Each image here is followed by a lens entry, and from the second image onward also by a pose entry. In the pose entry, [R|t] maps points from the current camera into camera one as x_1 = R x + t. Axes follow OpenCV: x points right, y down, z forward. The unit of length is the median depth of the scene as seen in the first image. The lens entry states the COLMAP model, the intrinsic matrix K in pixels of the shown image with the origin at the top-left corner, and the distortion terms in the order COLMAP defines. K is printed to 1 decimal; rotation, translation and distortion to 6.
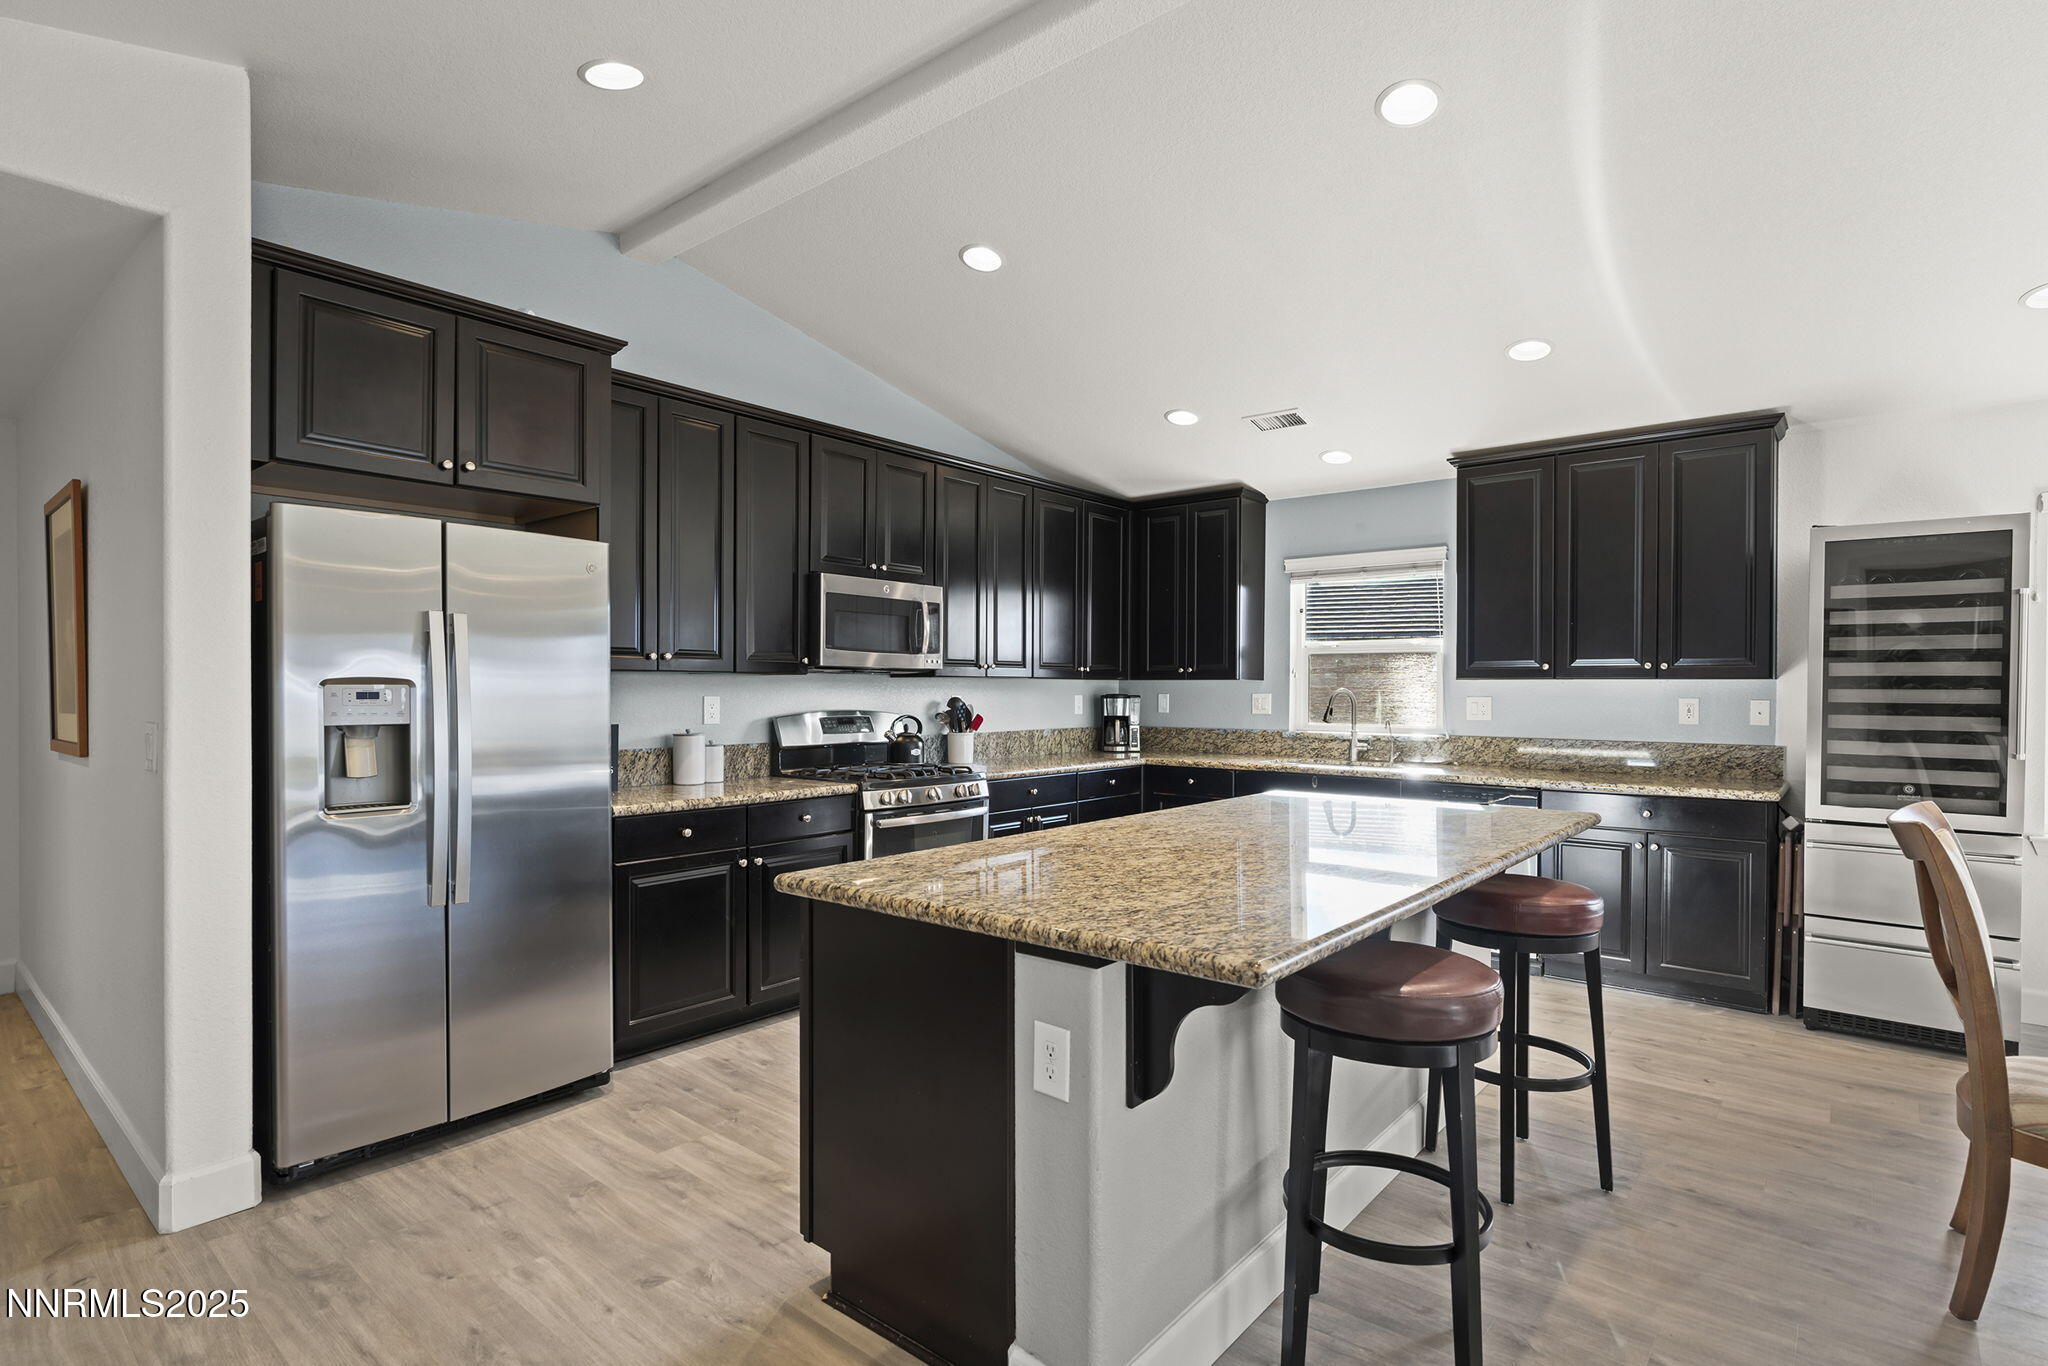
lens RADIAL K [[994.9, 0, 1028.5], [0, 994.9, 697.6], [0, 0, 1]] dist [-0.000126, 0.000290]
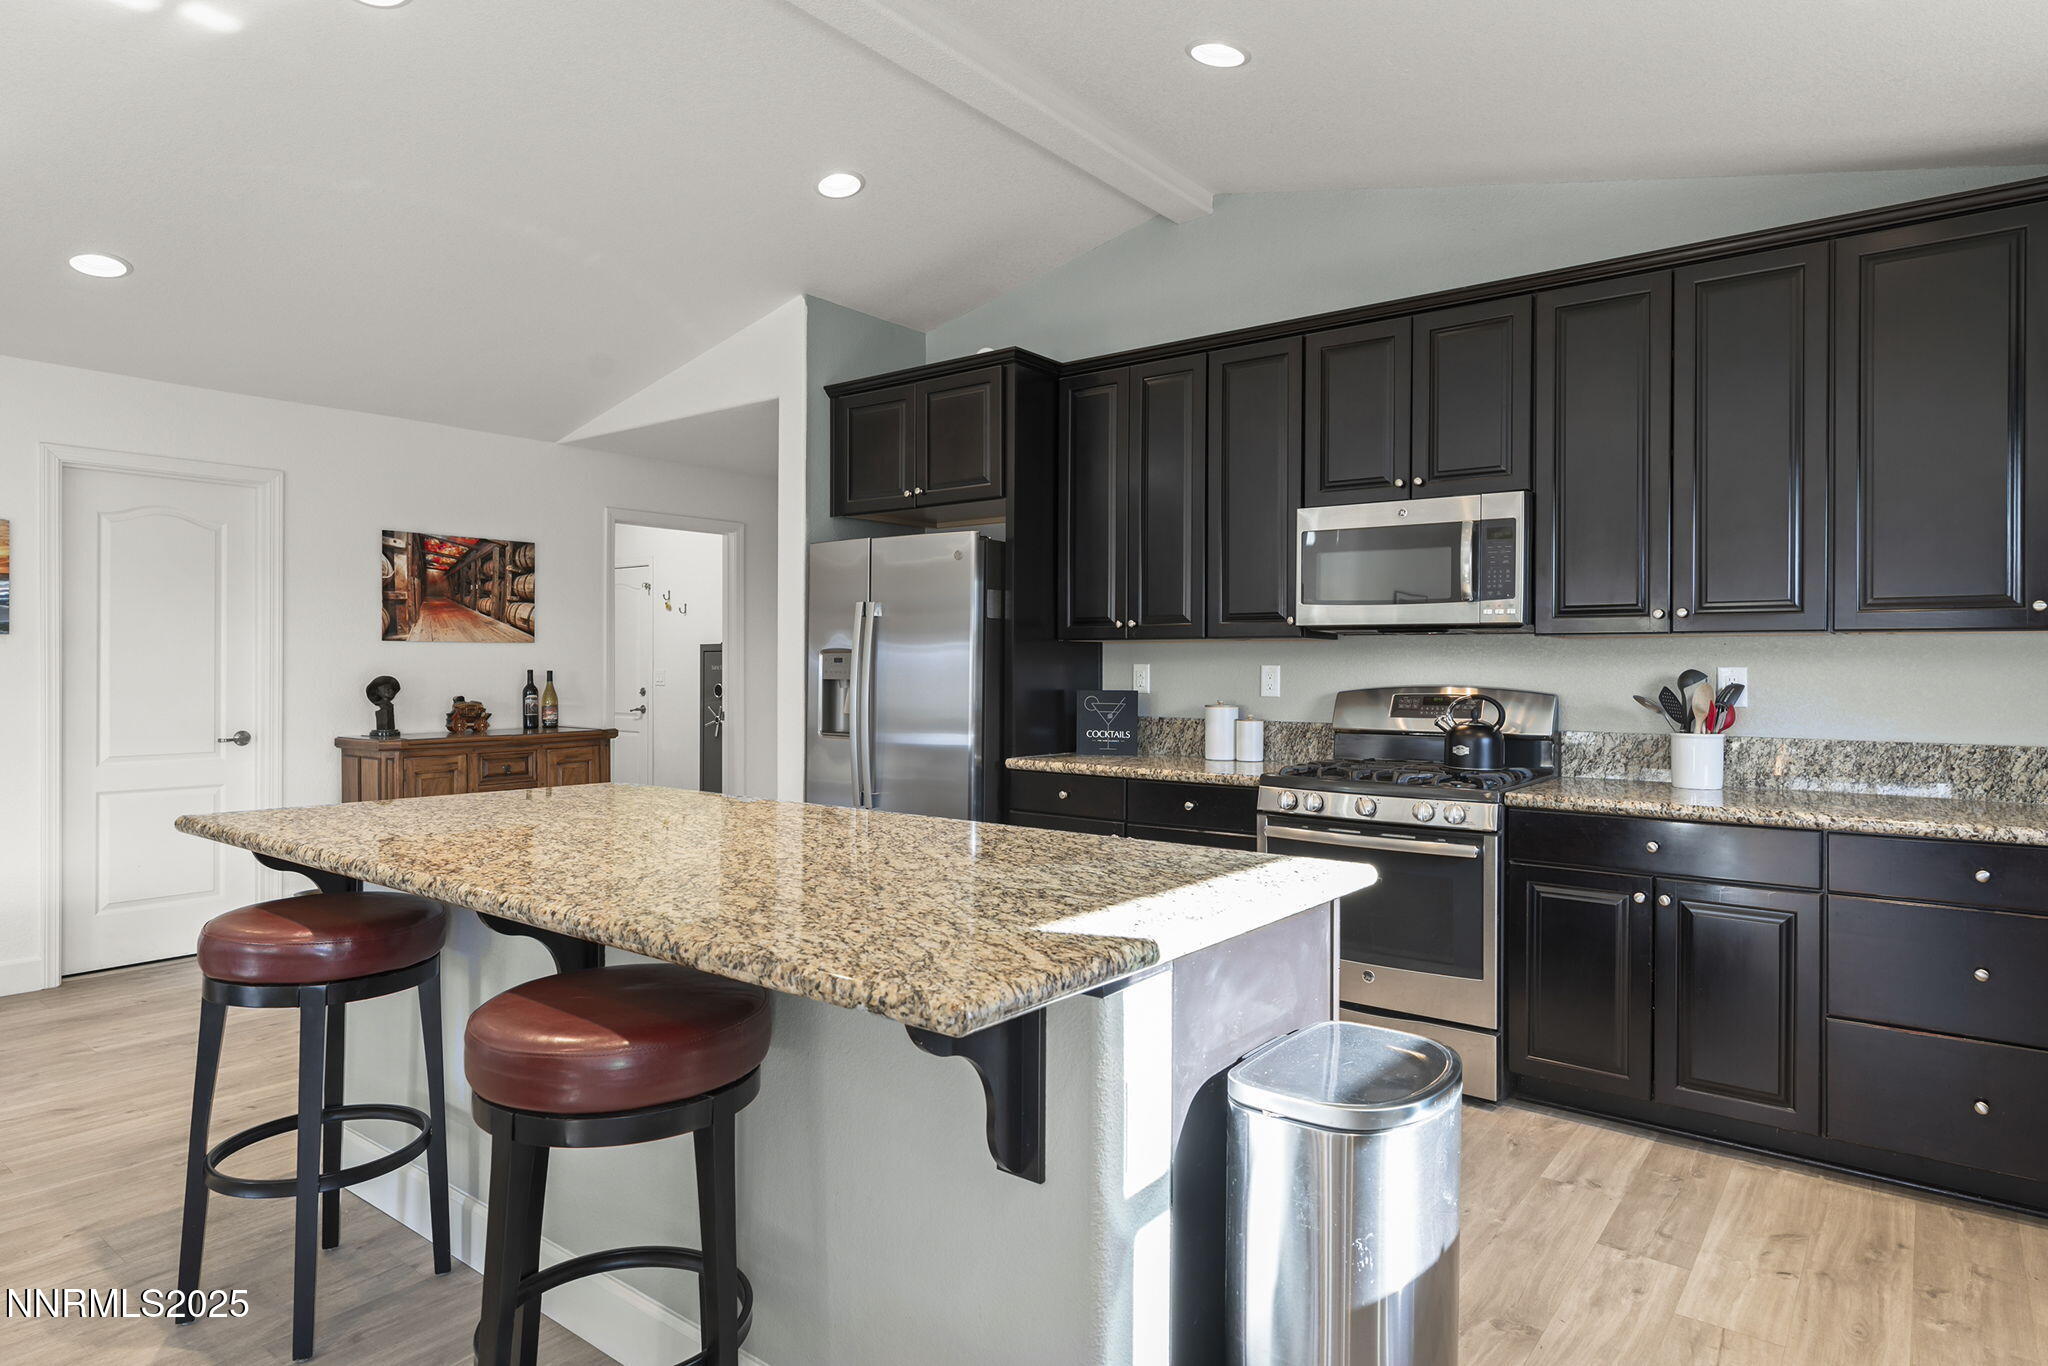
lens RADIAL K [[1185.8, 0, 998.2], [0, 1185.8, 662.7], [0, 0, 1]] dist [-0.001411, -0.000823]
pose [[0.025501, -0.001657, -0.999673, 0.585388], [-0.010380, 0.999944, -0.001922, 0.001349], [0.999621, 0.010426, 0.025483, 0.599925]]
